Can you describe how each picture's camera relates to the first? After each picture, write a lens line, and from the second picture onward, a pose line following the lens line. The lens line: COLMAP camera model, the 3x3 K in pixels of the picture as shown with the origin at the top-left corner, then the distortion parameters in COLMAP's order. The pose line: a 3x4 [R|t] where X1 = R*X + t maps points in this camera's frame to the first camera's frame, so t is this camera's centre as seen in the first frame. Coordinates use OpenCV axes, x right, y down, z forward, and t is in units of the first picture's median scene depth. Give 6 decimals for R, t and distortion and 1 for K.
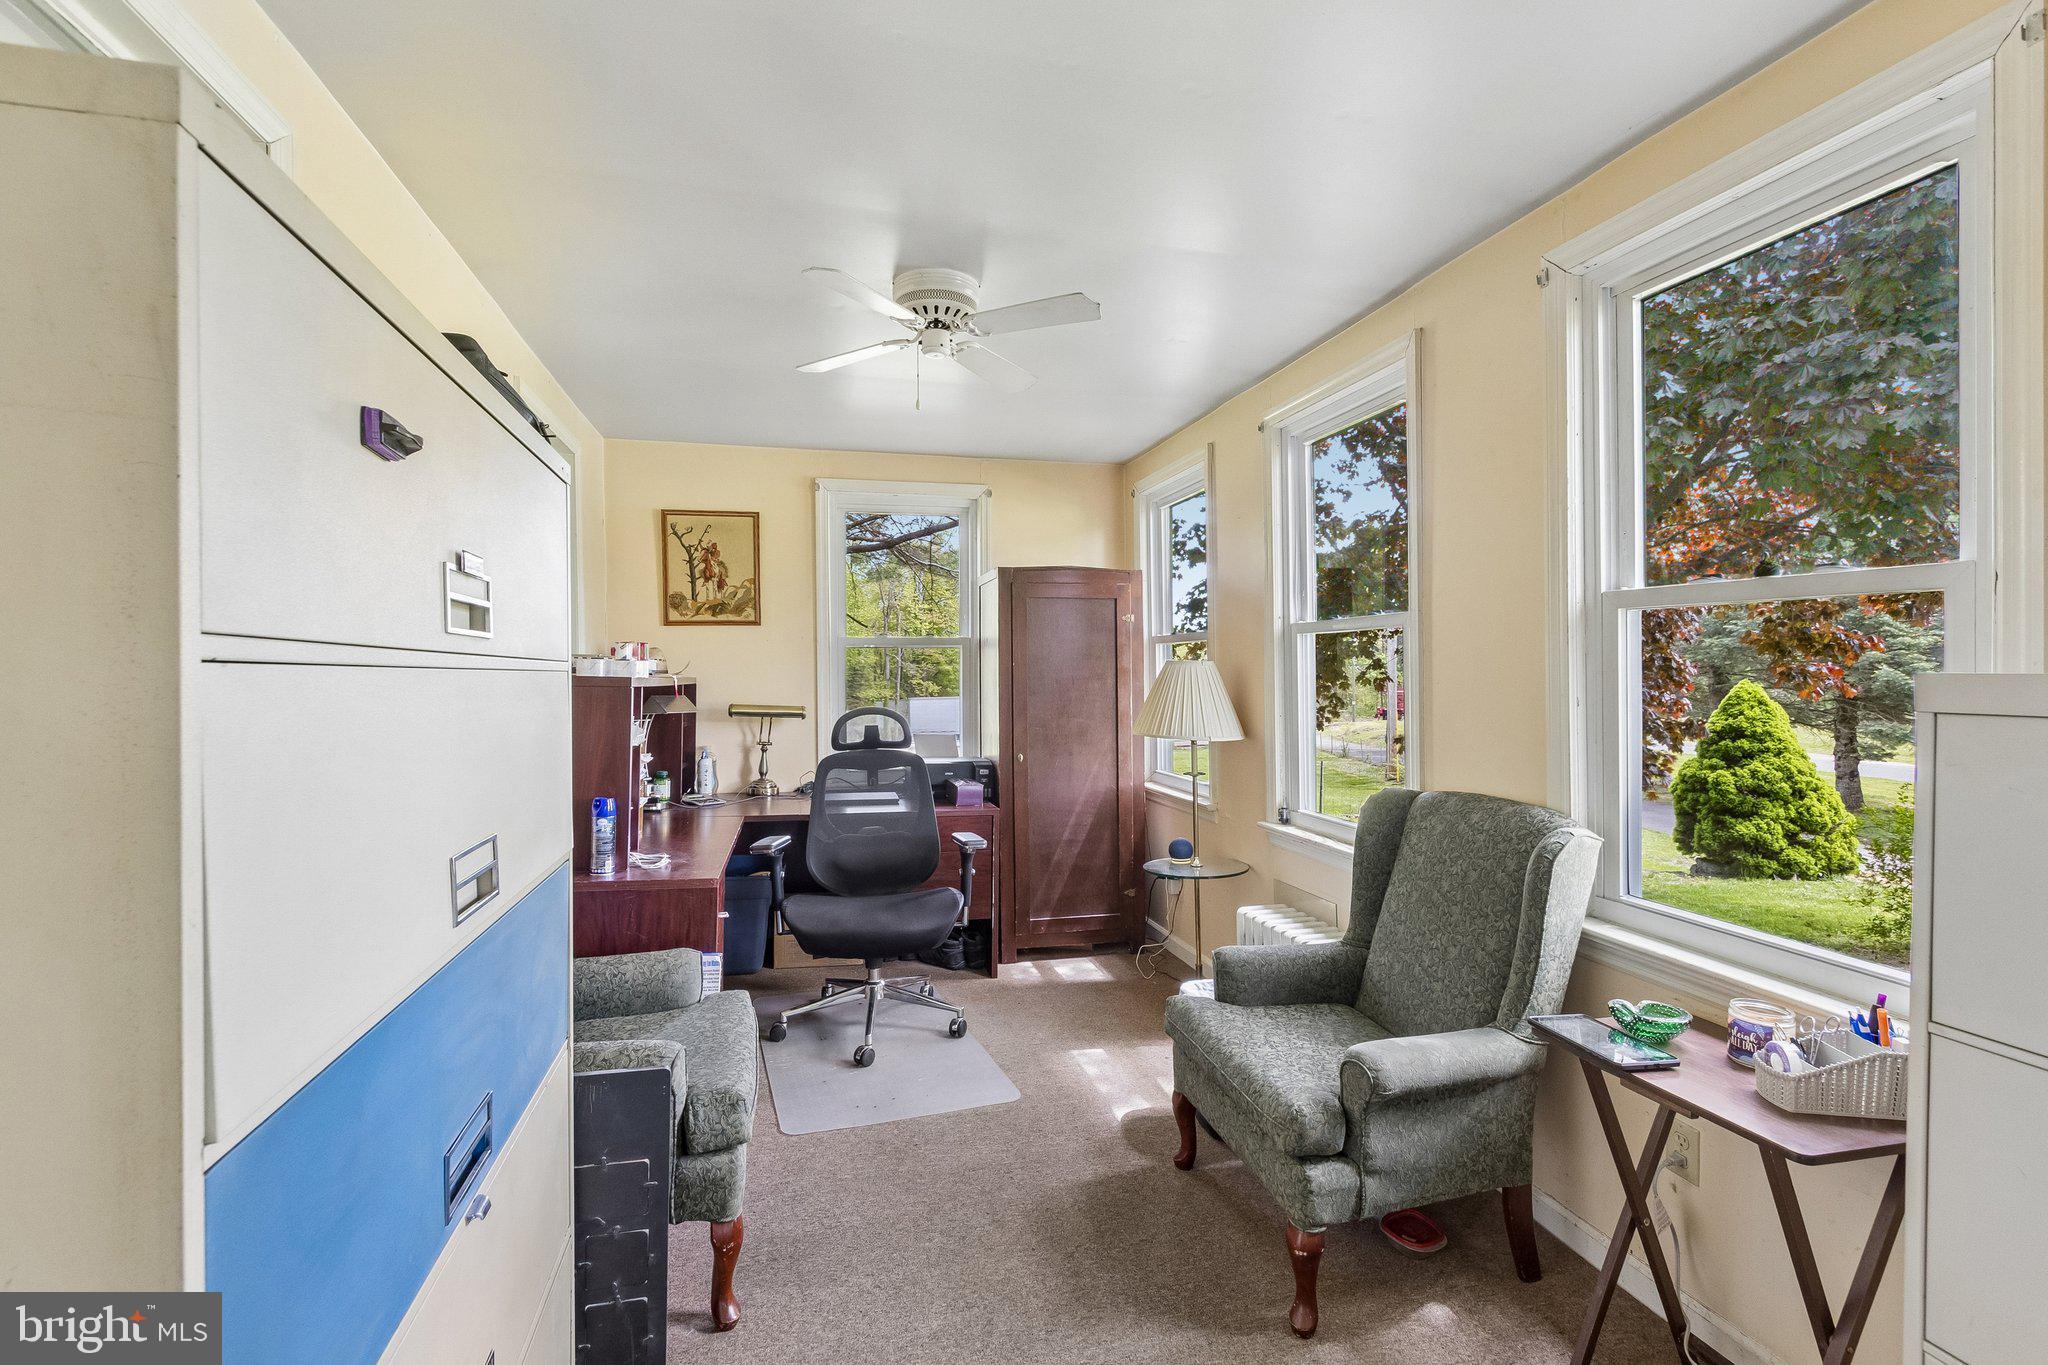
lens RADIAL K [[941.3, 0, 1023.1], [0, 941.3, 687.3], [0, 0, 1]] dist [0.006599, -0.003126]
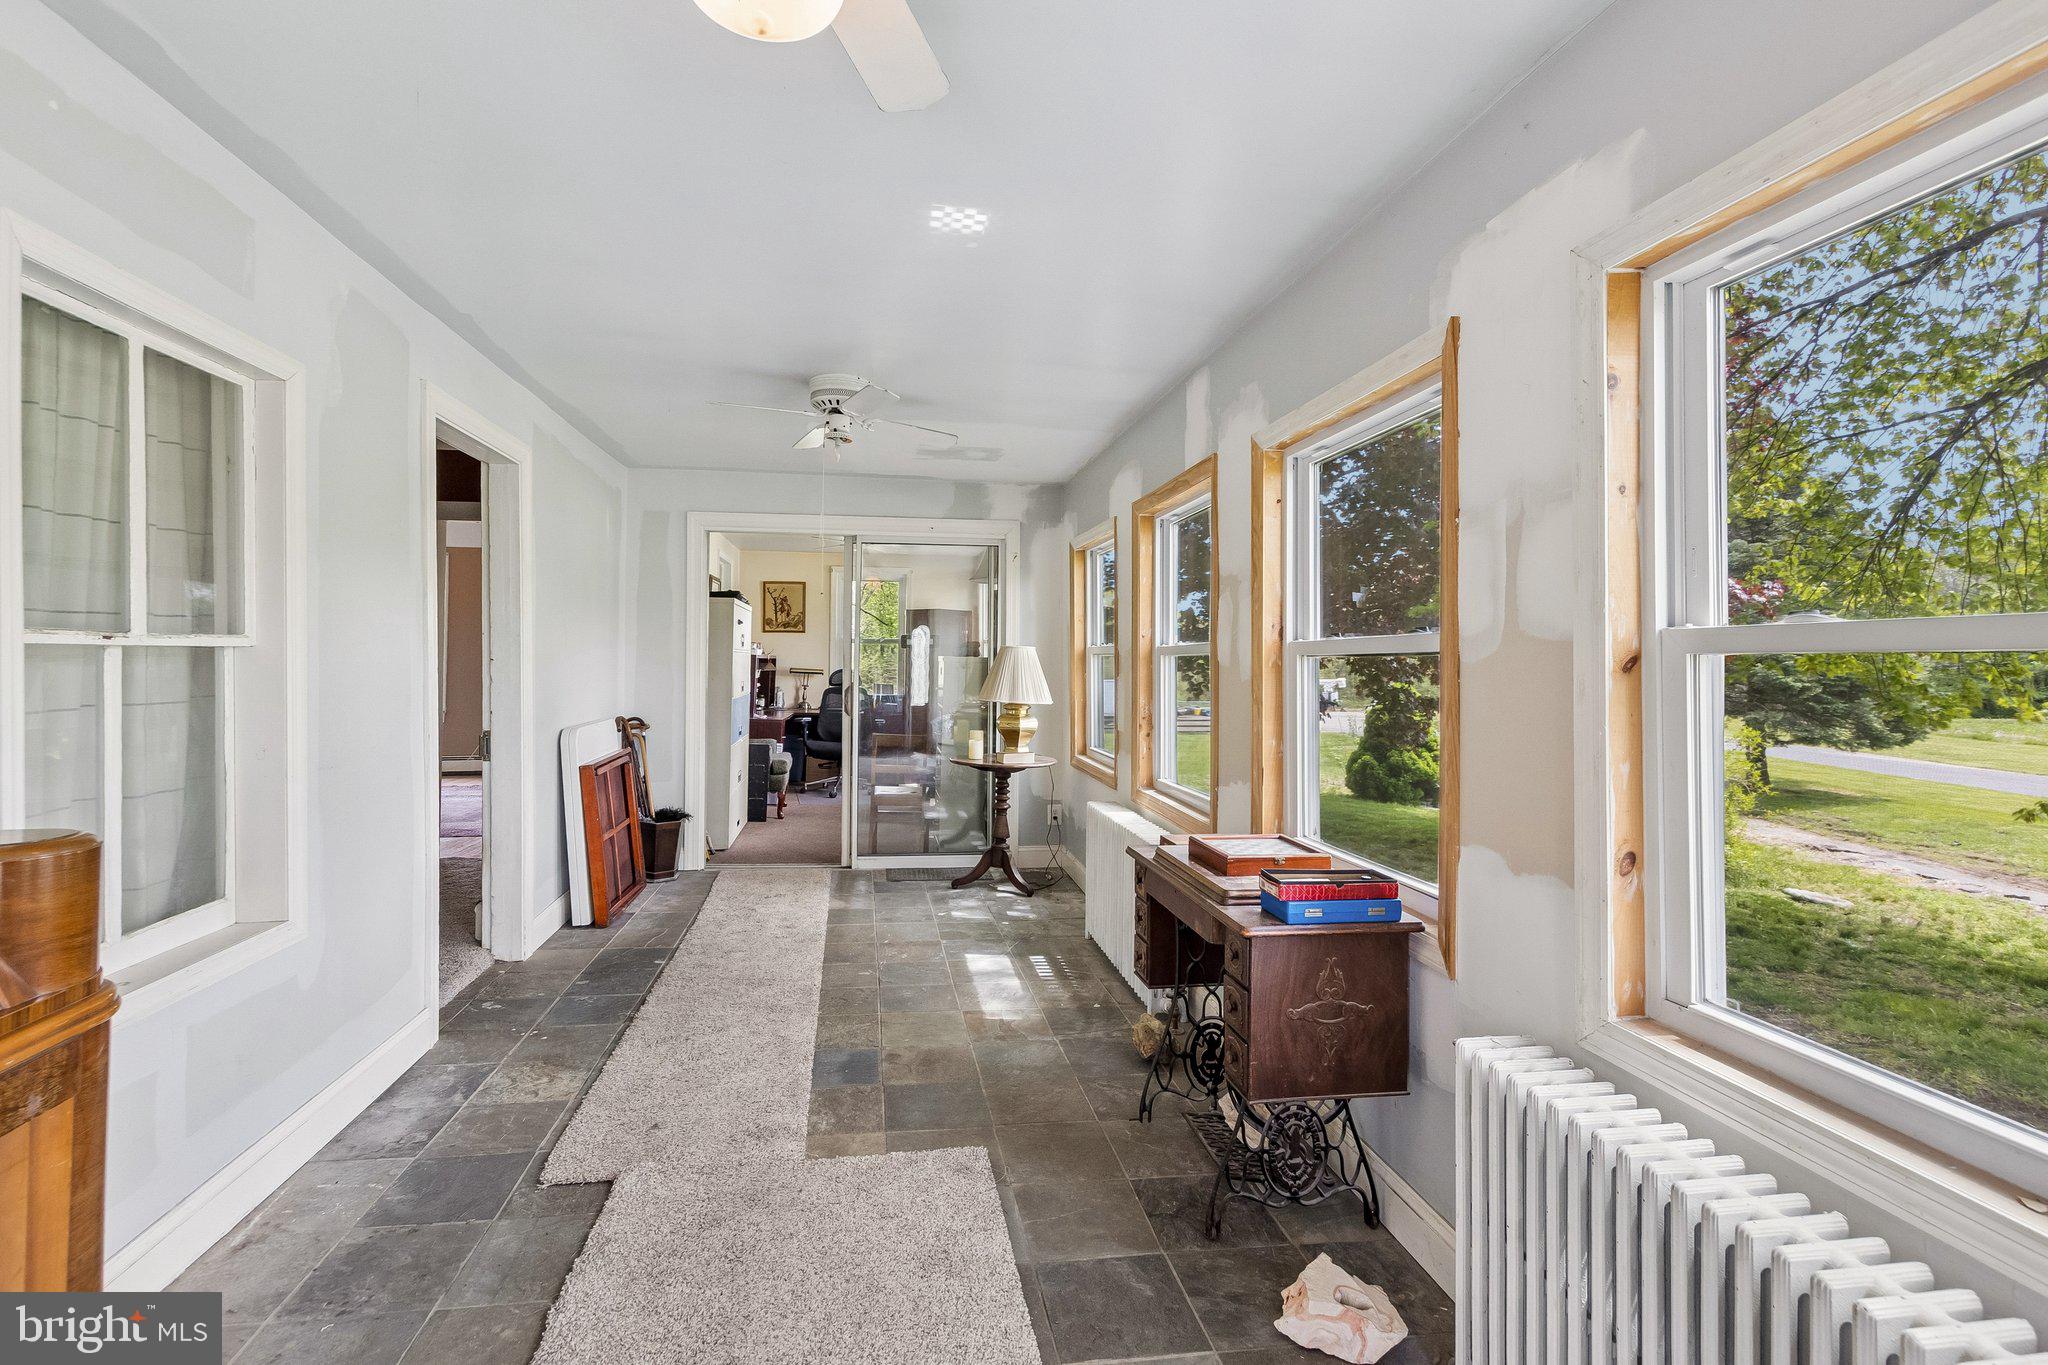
lens RADIAL K [[941.3, 0, 1019.9], [0, 941.3, 665.5], [0, 0, 1]] dist [0.006599, -0.003126]
pose [[0.996643, 0.017209, -0.080040, 0.428279], [-0.017818, 0.999817, -0.006908, 0.017571], [0.079907, 0.008311, 0.996768, -1.240551]]
